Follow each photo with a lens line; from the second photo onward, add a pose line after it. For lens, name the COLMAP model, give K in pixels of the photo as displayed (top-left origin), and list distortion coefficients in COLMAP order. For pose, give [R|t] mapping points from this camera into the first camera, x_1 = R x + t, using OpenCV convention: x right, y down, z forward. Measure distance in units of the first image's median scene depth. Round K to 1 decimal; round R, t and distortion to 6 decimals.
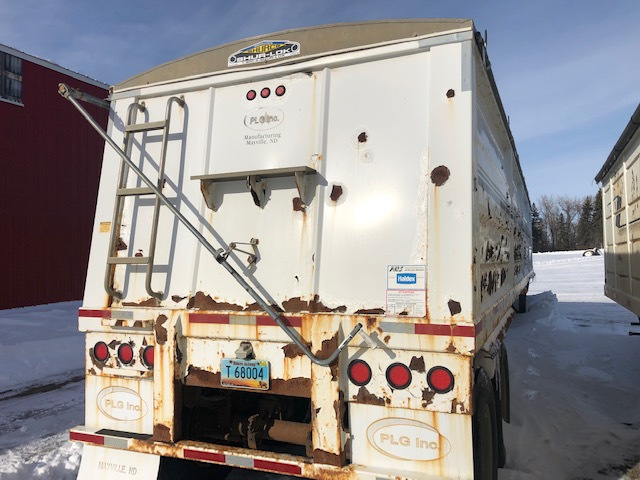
lens RADIAL K [[536.7, 0, 317.7], [0, 536.7, 221.2], [0, 0, 1]] dist [0.051788, -0.021874]
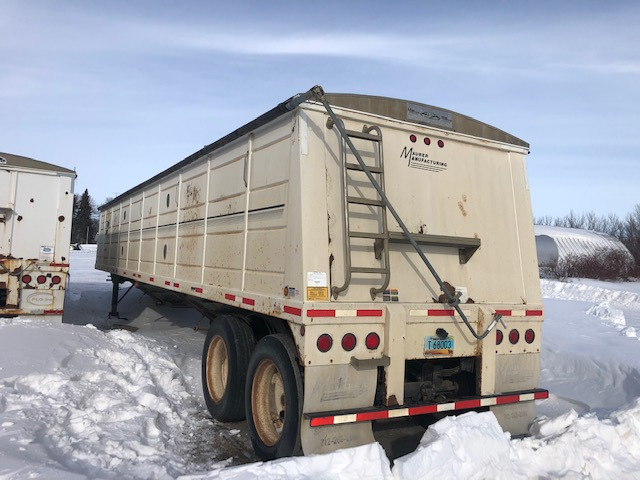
lens RADIAL K [[536.7, 0, 318.9], [0, 536.7, 241.6], [0, 0, 1]] dist [0.051788, -0.021874]
pose [[0.618007, 0.069418, 0.783102, -1.190466], [-0.112559, 0.993645, 0.000748, -0.107481], [-0.778073, -0.088607, 0.621893, -1.961398]]
